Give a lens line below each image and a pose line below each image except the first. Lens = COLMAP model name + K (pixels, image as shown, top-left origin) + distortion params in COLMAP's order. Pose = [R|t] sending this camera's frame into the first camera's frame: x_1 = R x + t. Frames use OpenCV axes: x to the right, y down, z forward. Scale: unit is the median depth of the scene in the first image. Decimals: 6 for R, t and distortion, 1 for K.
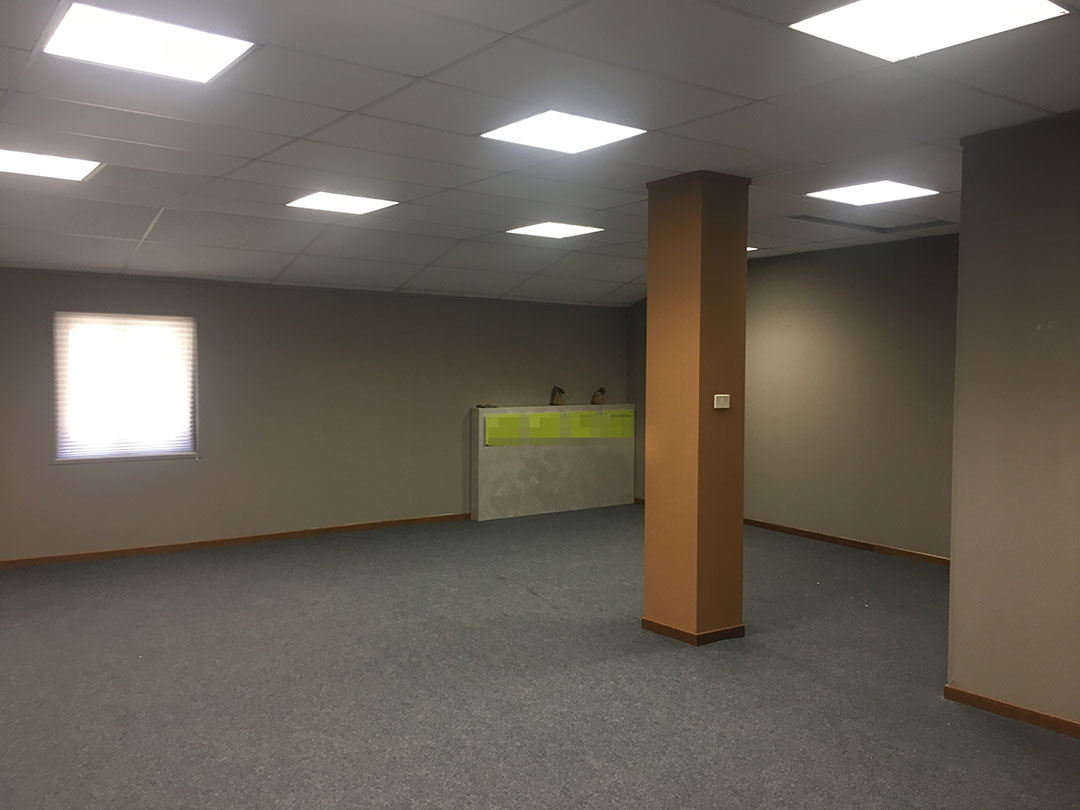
lens RADIAL K [[895.5, 0, 540.0], [0, 895.5, 405.0], [0, 0, 1]] dist [0.010371, 0.001714]
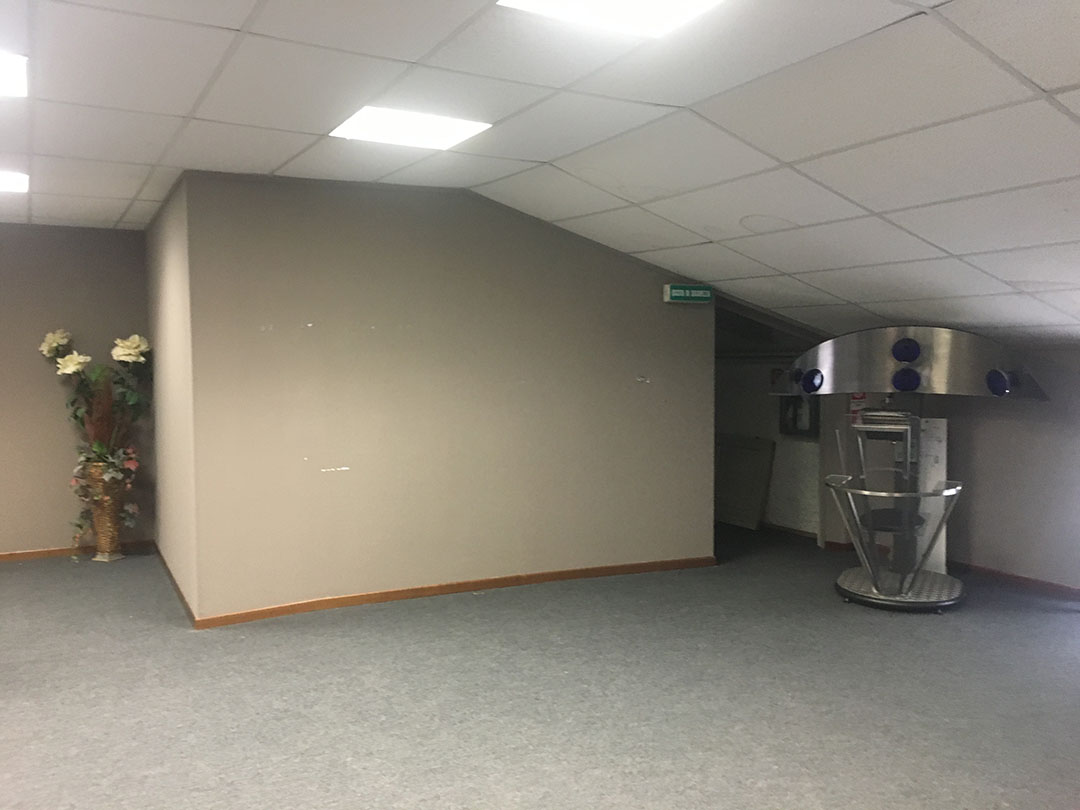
lens RADIAL K [[895.5, 0, 540.0], [0, 895.5, 405.0], [0, 0, 1]] dist [0.010371, 0.001714]
pose [[0.131156, -0.069398, 0.988930, -0.817297], [0.039075, 0.997134, 0.064791, -0.053146], [-0.990591, 0.030144, 0.133491, 0.420124]]
